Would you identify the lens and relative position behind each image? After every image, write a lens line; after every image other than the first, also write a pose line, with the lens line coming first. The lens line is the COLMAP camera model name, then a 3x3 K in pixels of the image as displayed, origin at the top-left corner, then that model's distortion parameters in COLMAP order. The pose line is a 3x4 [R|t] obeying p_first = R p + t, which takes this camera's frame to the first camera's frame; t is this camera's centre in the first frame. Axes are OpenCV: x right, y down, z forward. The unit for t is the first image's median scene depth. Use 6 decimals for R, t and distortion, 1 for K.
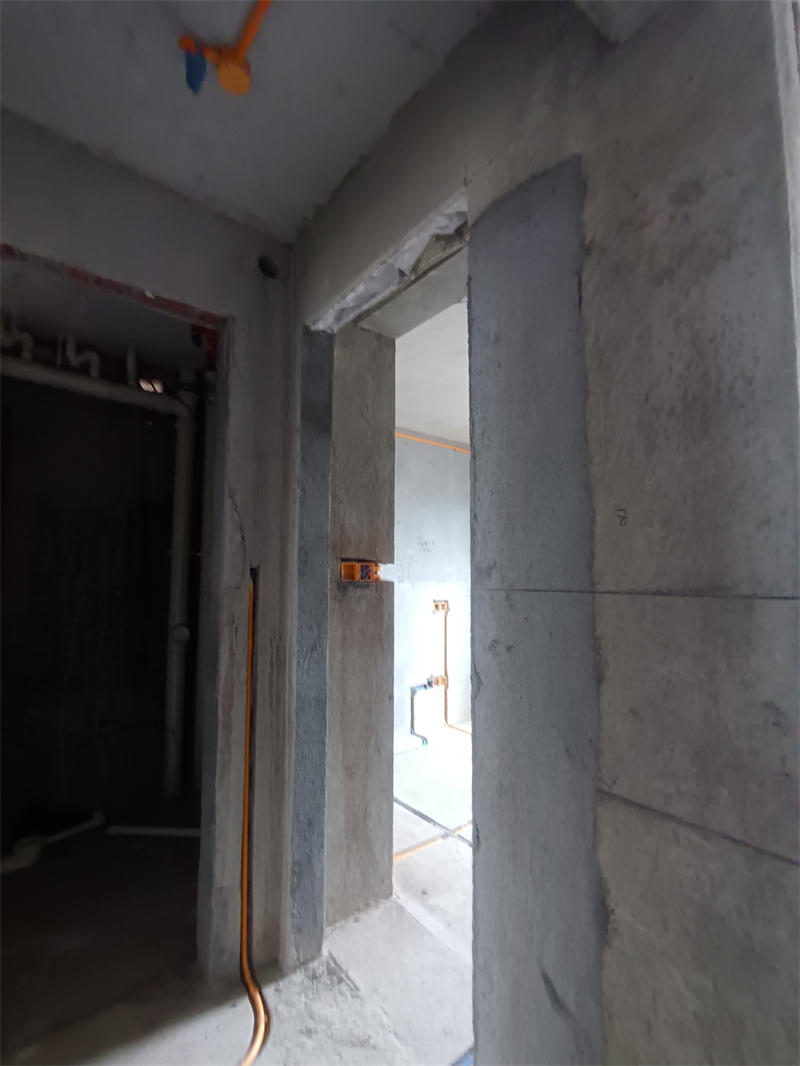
lens RADIAL K [[491.4, 0, 405.2], [0, 491.4, 537.8], [0, 0, 1]] dist [-0.002263, 0.000880]
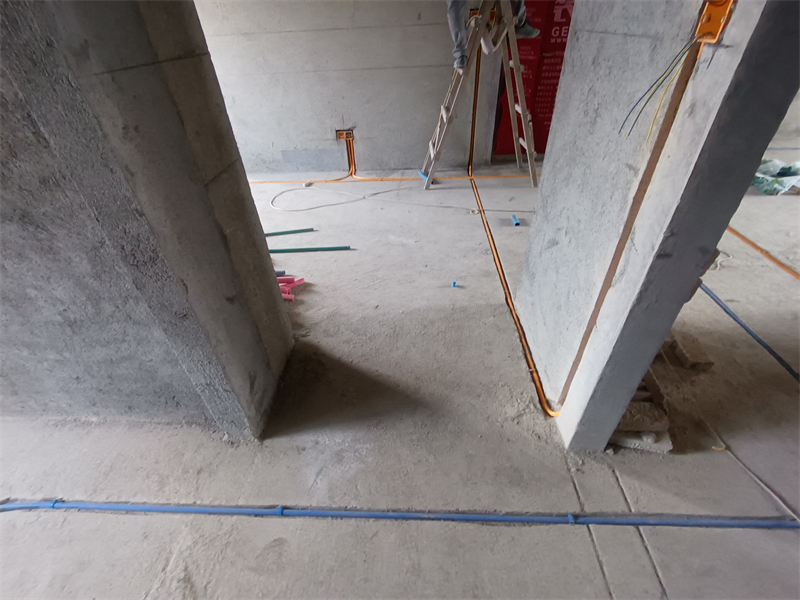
lens RADIAL K [[368.8, 0, 397.0], [0, 368.8, 305.3], [0, 0, 1]] dist [-0.002263, 0.000880]
pose [[-0.754704, -0.383699, 0.532162, -0.880036], [-0.011083, 0.818483, 0.574424, 0.052456], [-0.655972, 0.427622, -0.621965, 1.277049]]
